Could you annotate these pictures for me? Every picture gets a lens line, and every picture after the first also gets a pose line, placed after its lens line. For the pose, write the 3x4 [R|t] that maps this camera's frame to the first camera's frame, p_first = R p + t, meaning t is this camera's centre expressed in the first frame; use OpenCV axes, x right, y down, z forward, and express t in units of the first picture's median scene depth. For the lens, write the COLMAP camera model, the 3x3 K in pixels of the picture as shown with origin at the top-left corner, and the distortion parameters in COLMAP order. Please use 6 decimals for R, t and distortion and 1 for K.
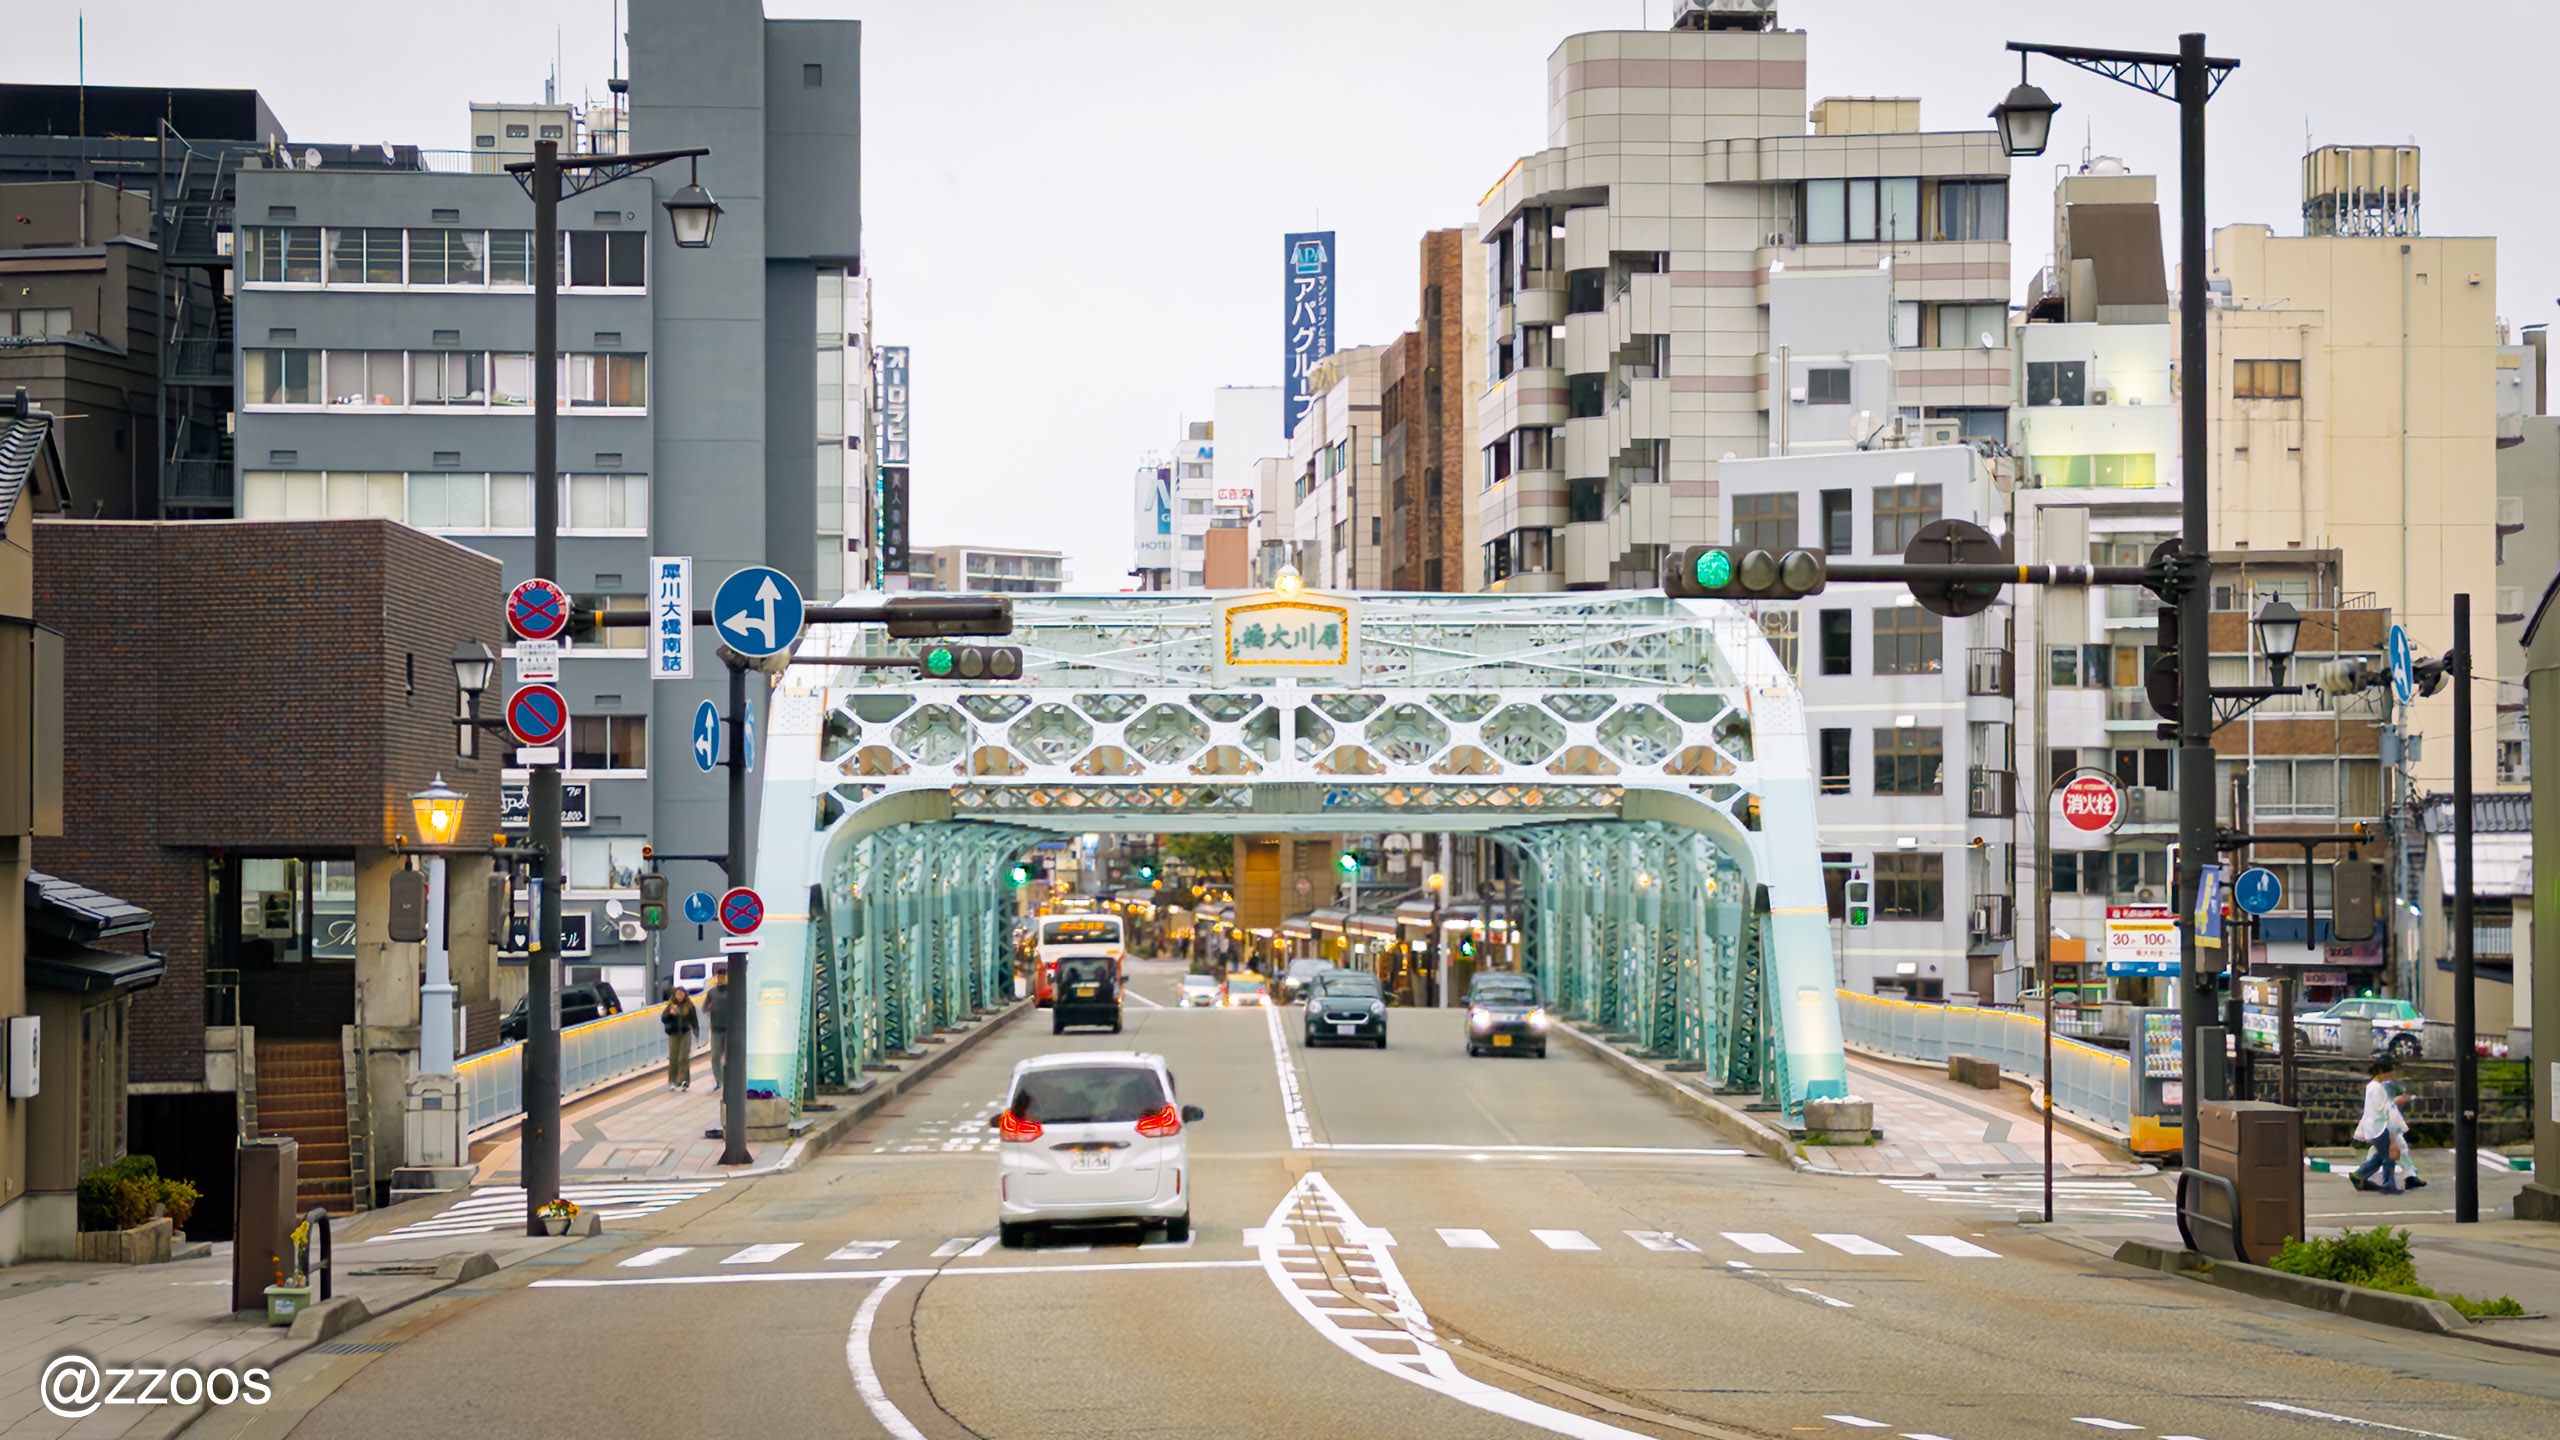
lens RADIAL K [[4586.9, 0, 1280.0], [0, 4586.9, 720.0], [0, 0, 1]] dist [-0.026913, 0.060180]
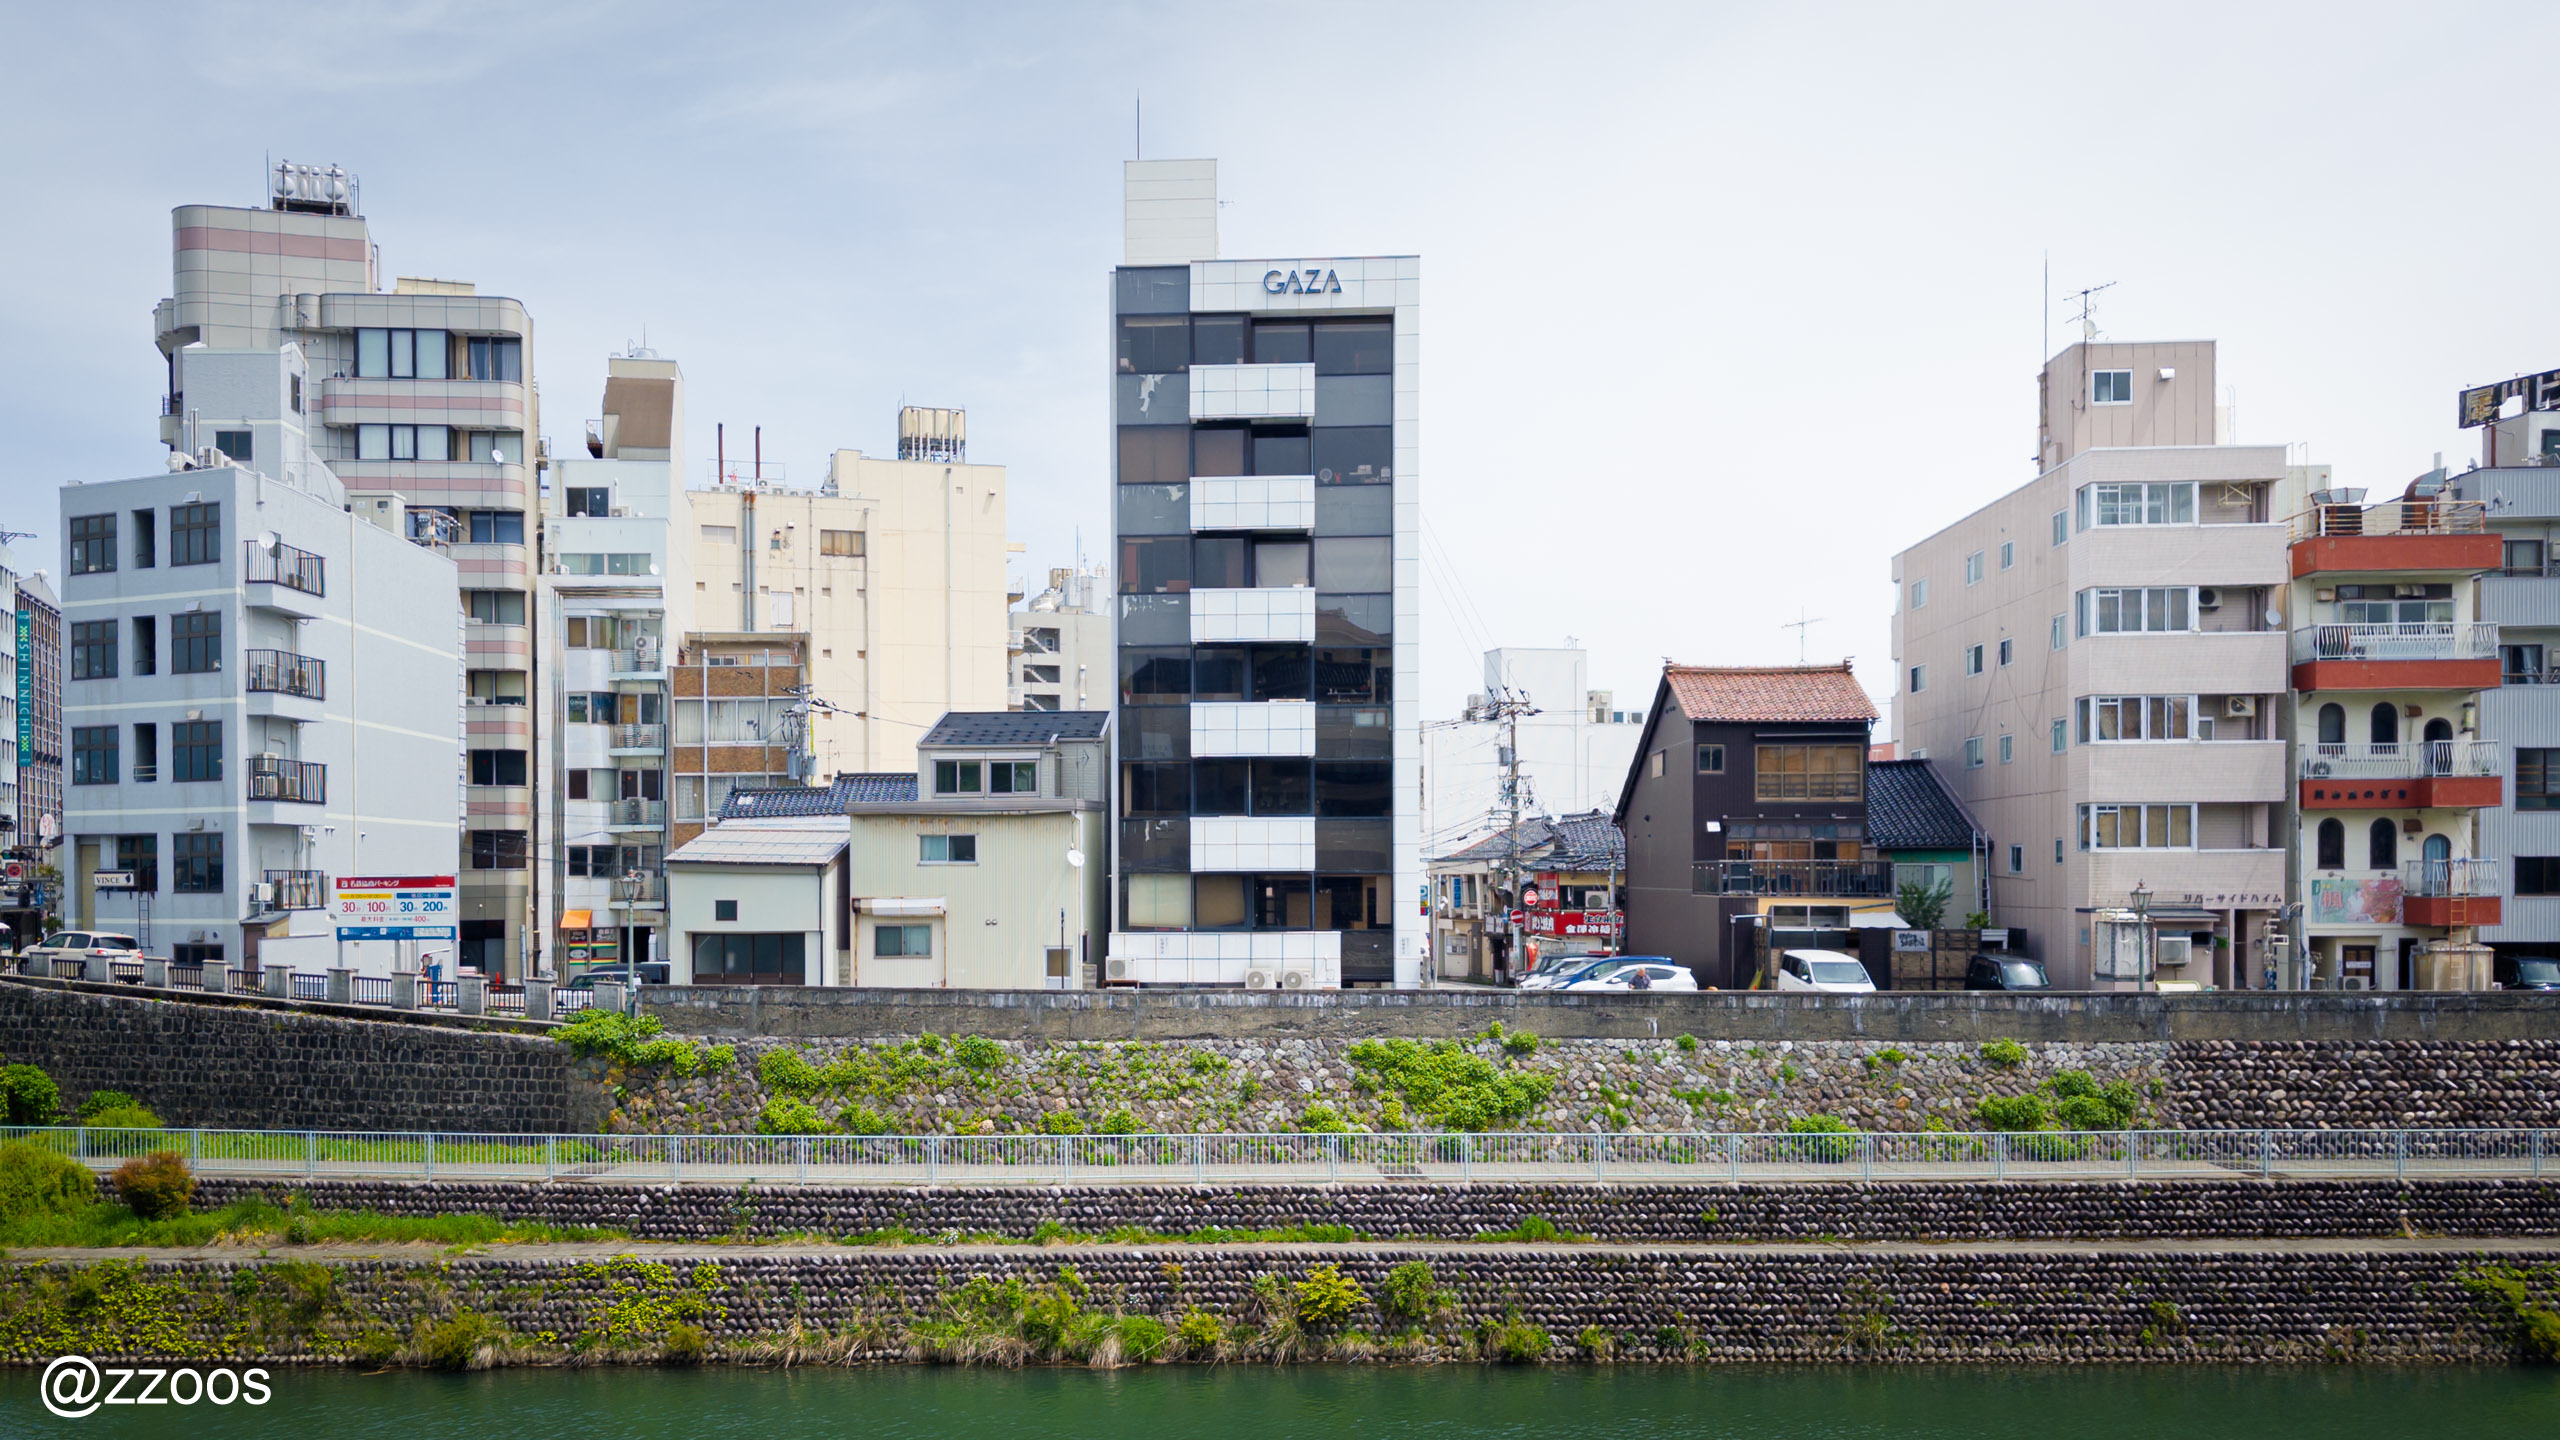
lens RADIAL K [[4586.9, 0, 1280.0], [0, 4586.9, 720.0], [0, 0, 1]] dist [-0.026913, 0.060180]
pose [[0.913091, 0.000319, 0.407755, -0.182140], [-0.003577, 0.999967, 0.007227, -0.017847], [-0.407740, -0.008057, 0.913063, -0.303041]]
